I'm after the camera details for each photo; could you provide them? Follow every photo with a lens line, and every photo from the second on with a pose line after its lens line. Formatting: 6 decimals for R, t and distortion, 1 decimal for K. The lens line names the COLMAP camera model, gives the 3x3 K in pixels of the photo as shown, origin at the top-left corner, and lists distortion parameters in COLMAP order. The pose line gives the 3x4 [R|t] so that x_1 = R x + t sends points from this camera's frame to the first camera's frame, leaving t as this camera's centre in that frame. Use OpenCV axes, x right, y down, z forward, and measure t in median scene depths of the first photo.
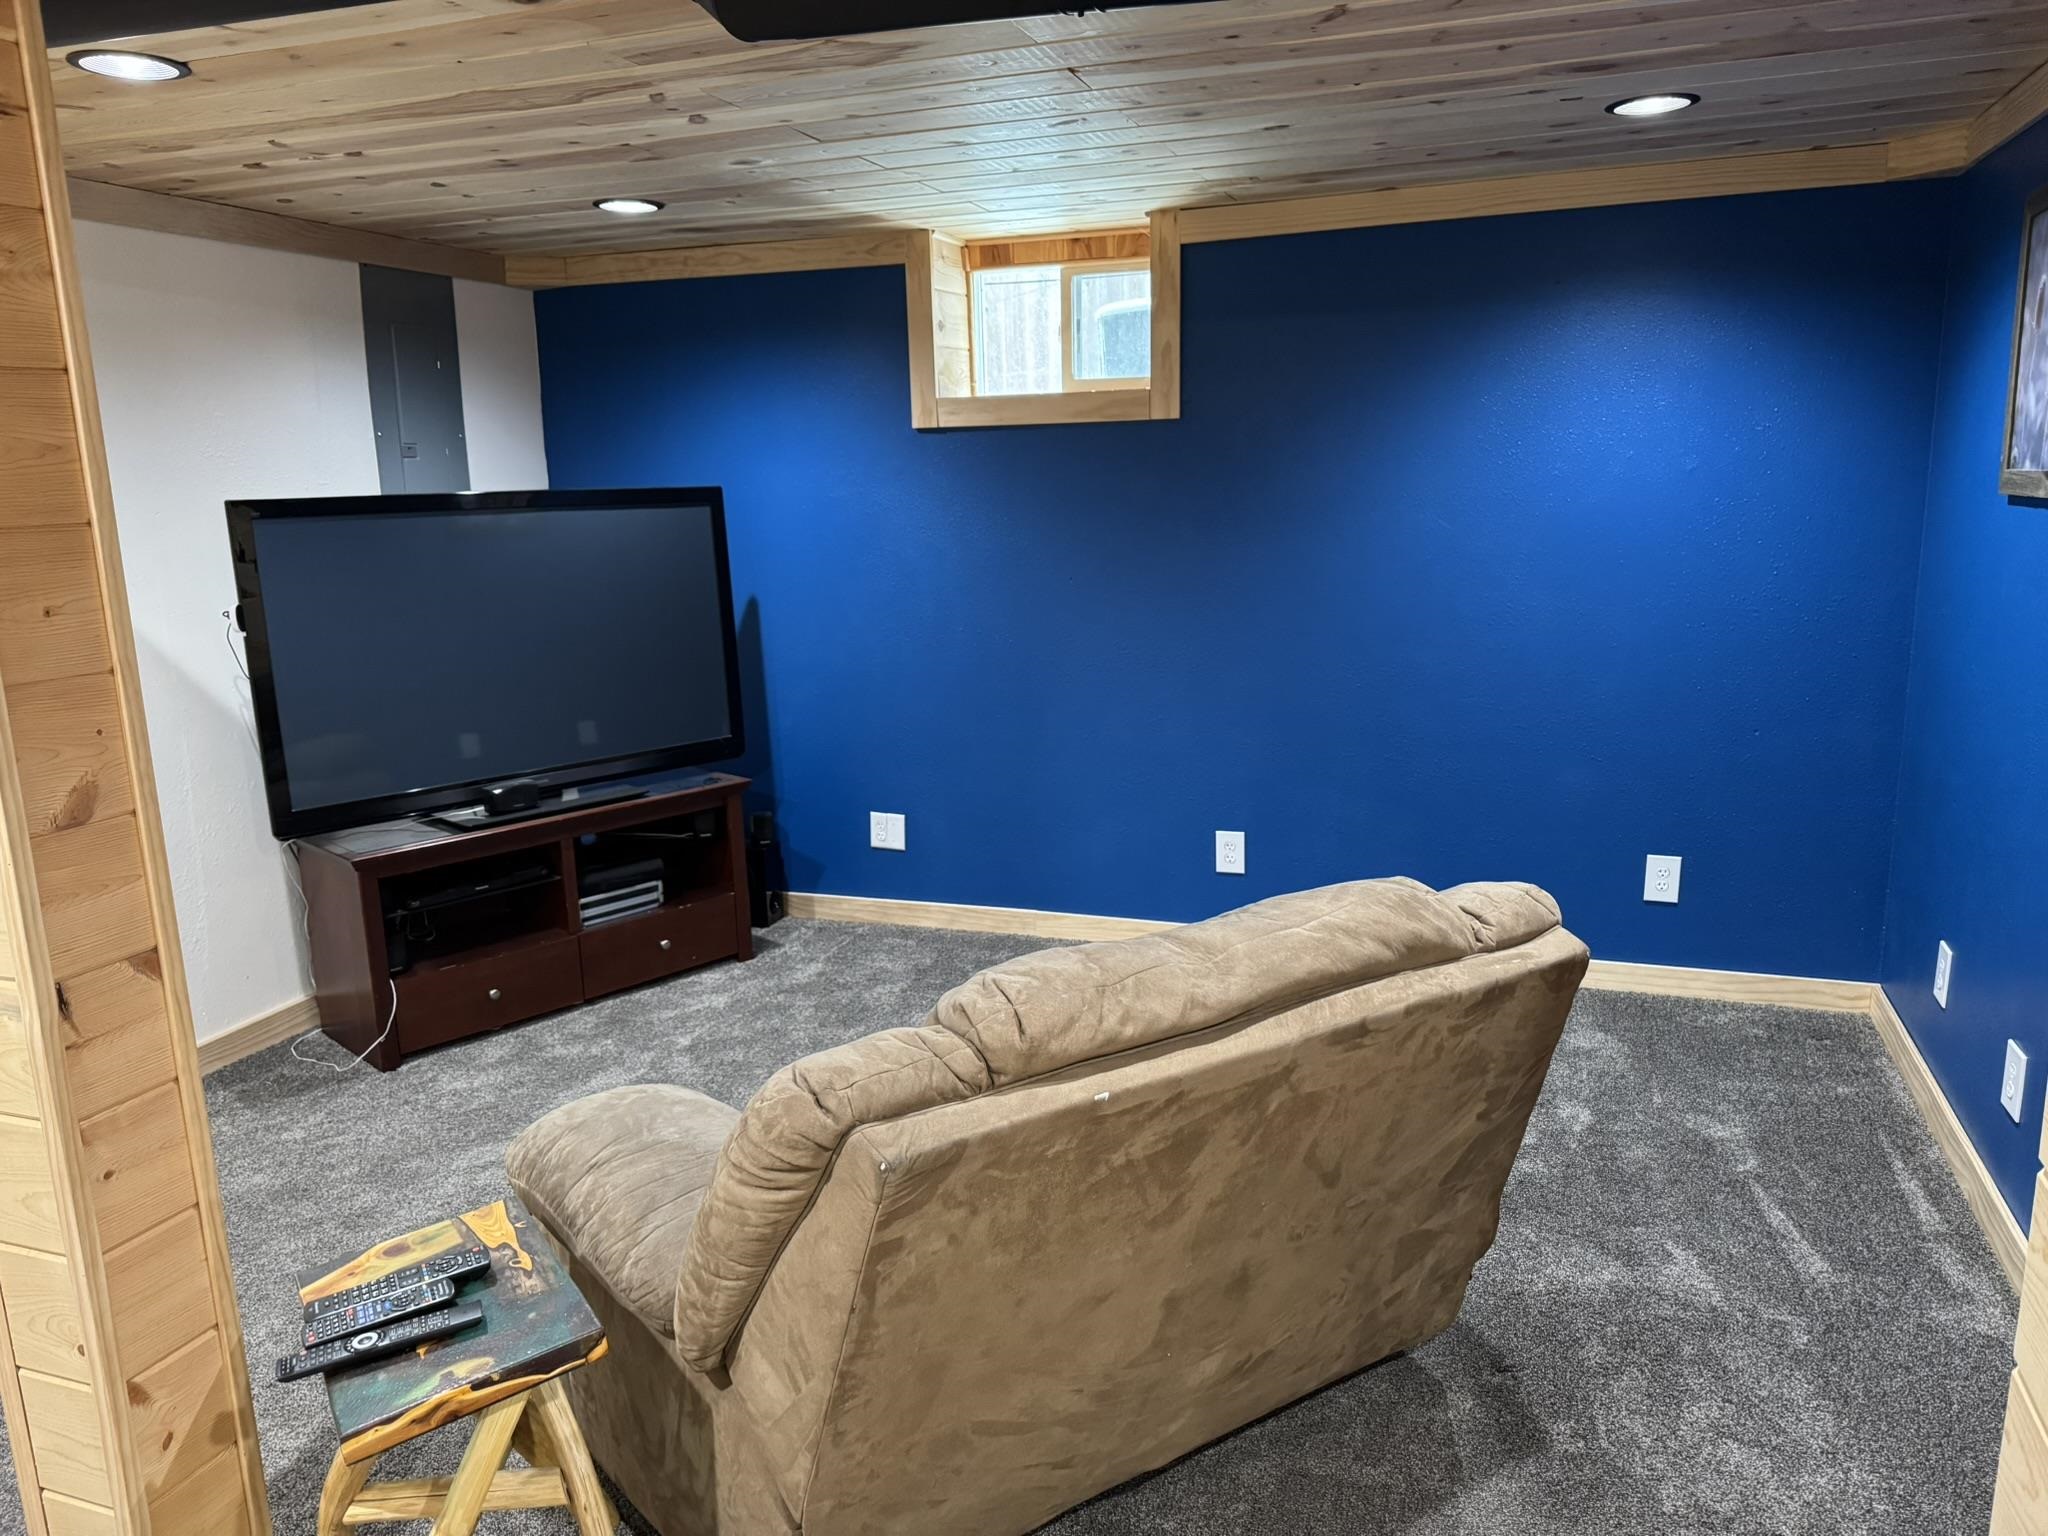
lens RADIAL K [[1431.2, 0, 1021.0], [0, 1431.2, 772.4], [0, 0, 1]] dist [0.076661, -0.073447]
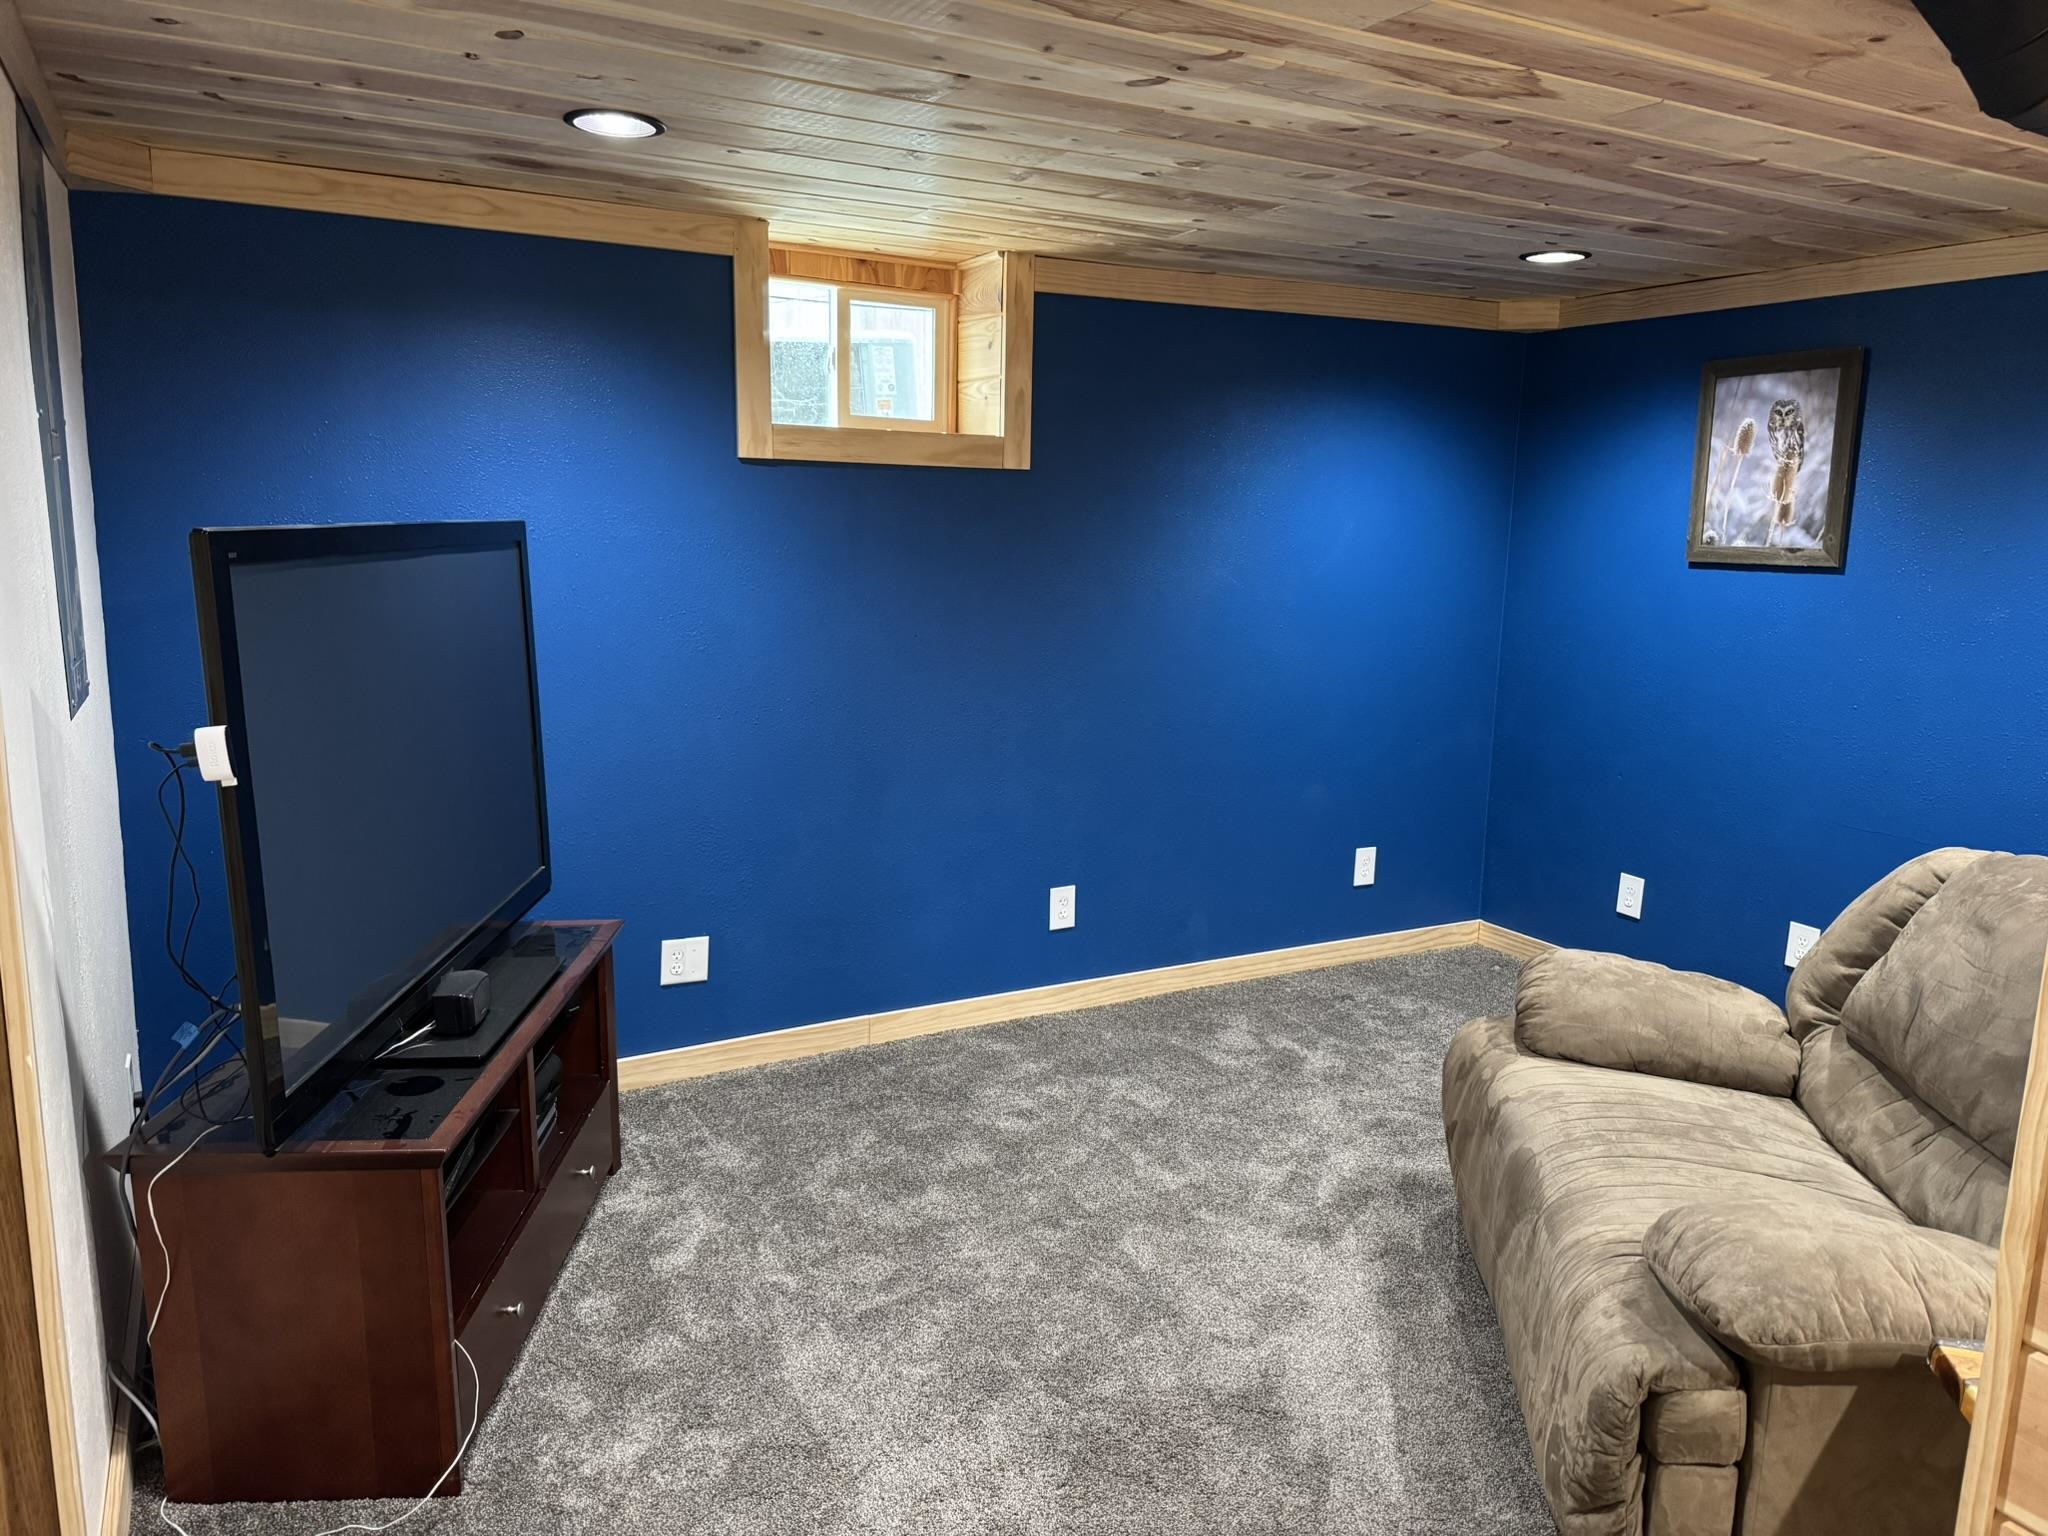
lens RADIAL K [[1442.6, 0, 1028.0], [0, 1442.6, 773.1], [0, 0, 1]] dist [0.061803, -0.076515]
pose [[0.650208, -0.095270, 0.753759, -0.622953], [0.117166, 0.992812, 0.024415, -0.065202], [-0.750667, 0.072440, 0.656697, 0.364257]]
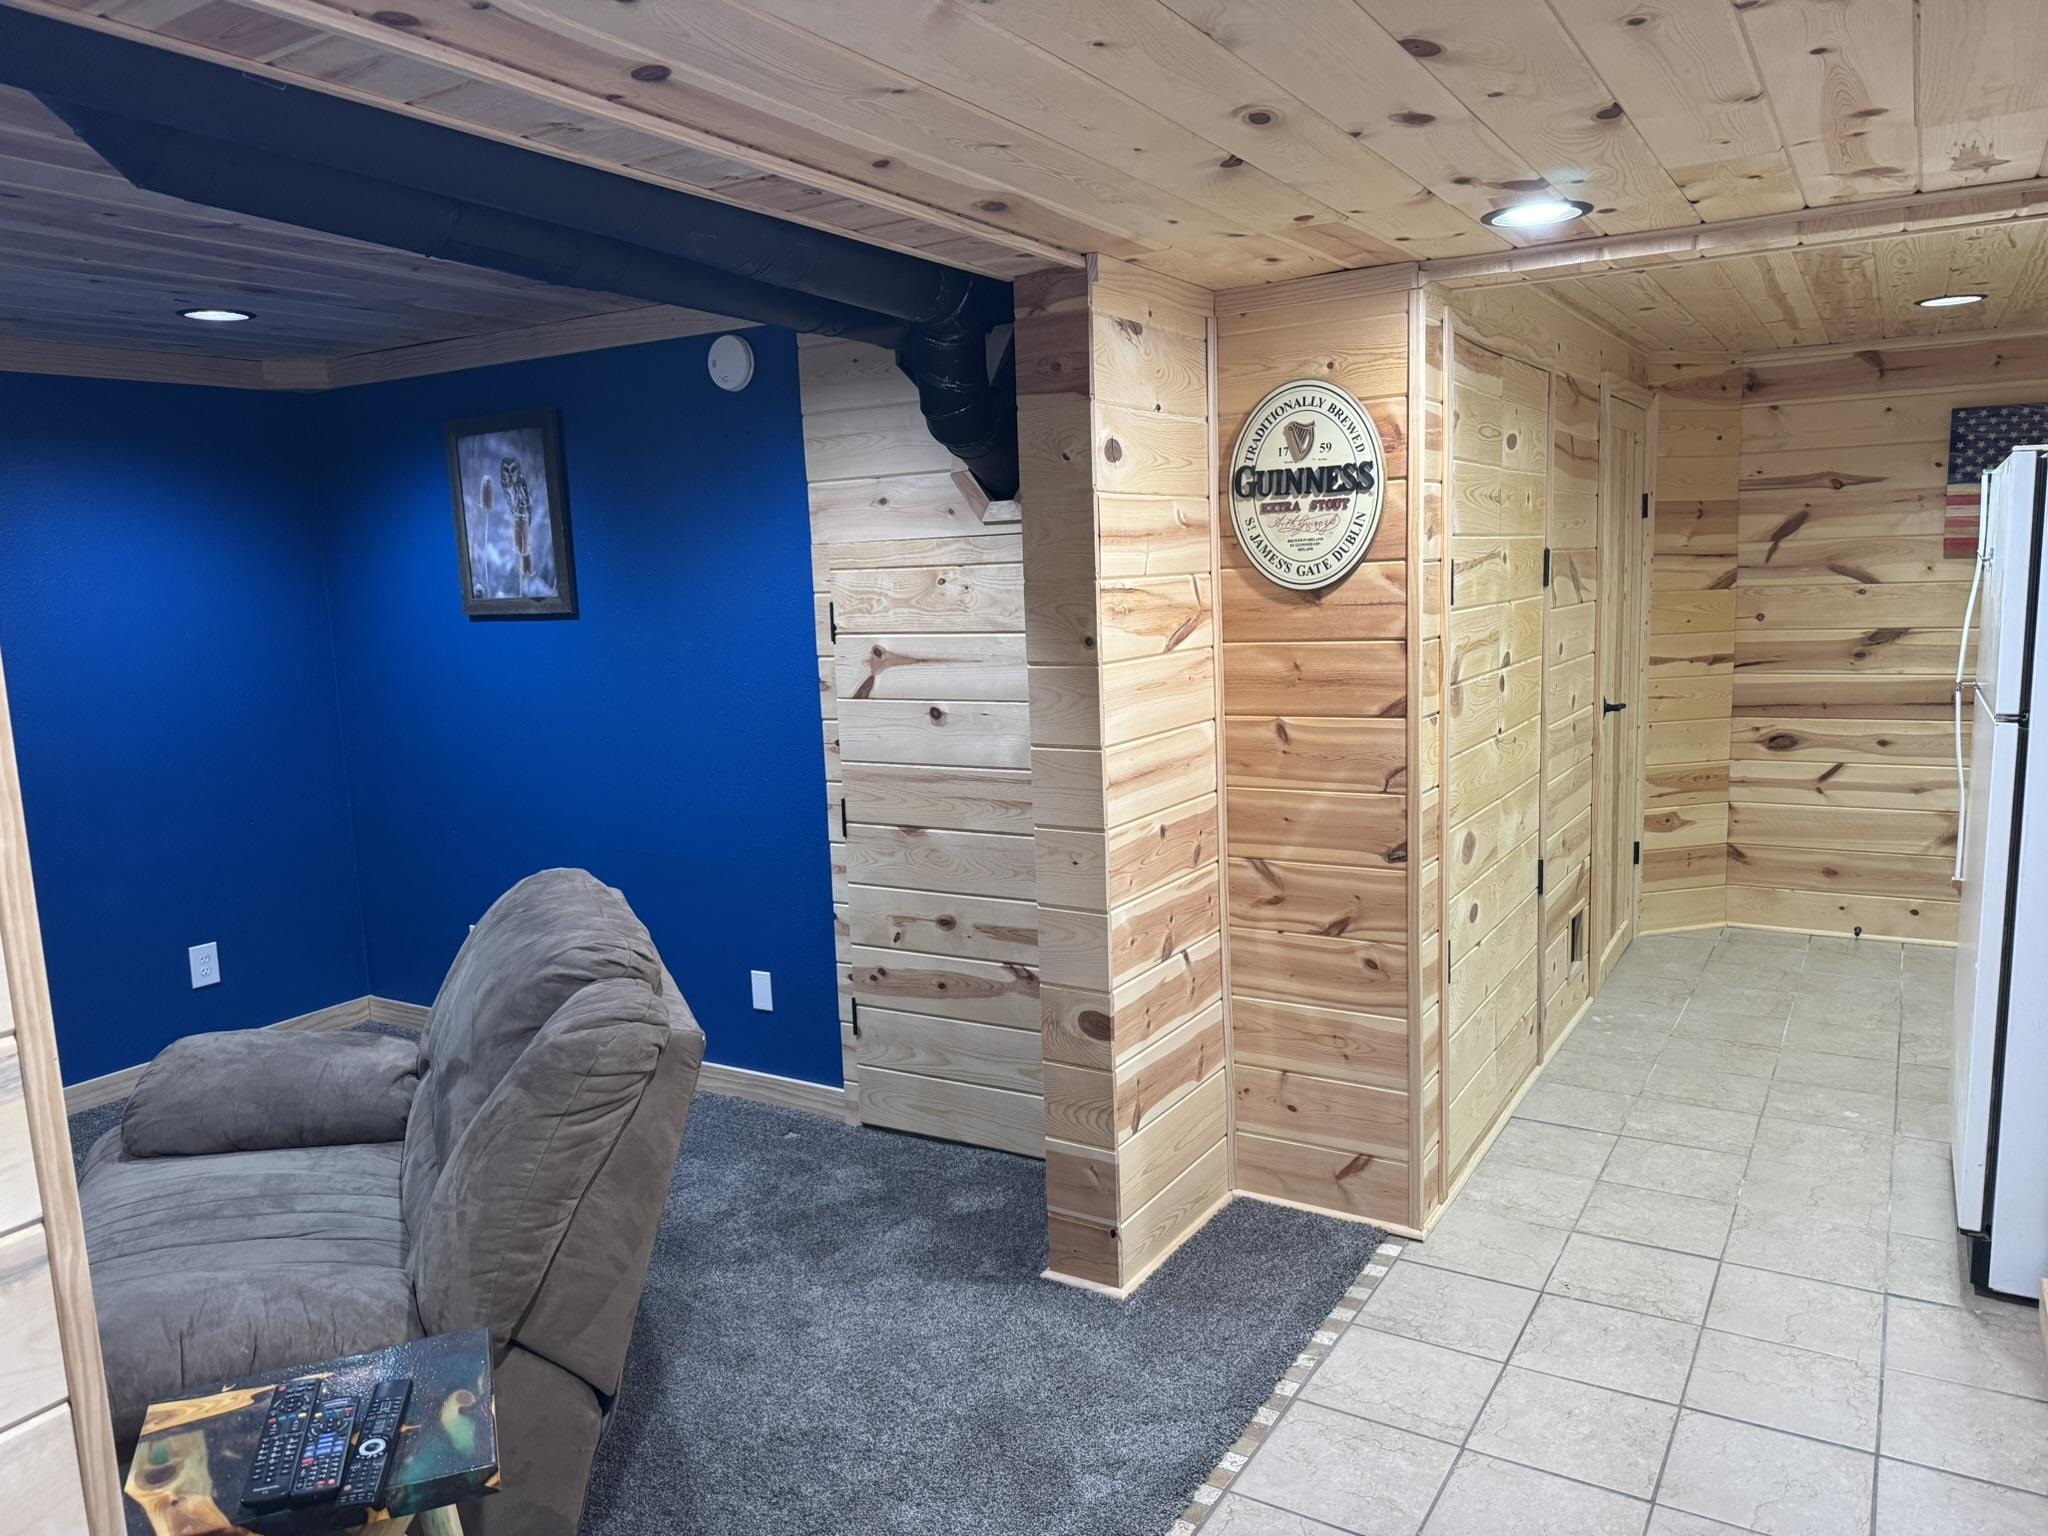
lens RADIAL K [[1442.6, 0, 1028.0], [0, 1442.6, 773.1], [0, 0, 1]] dist [0.061803, -0.076515]
pose [[0.192716, -0.121159, 0.973746, -0.490686], [0.229367, 0.970419, 0.075351, -0.010803], [-0.954071, 0.208824, 0.214805, 0.098831]]
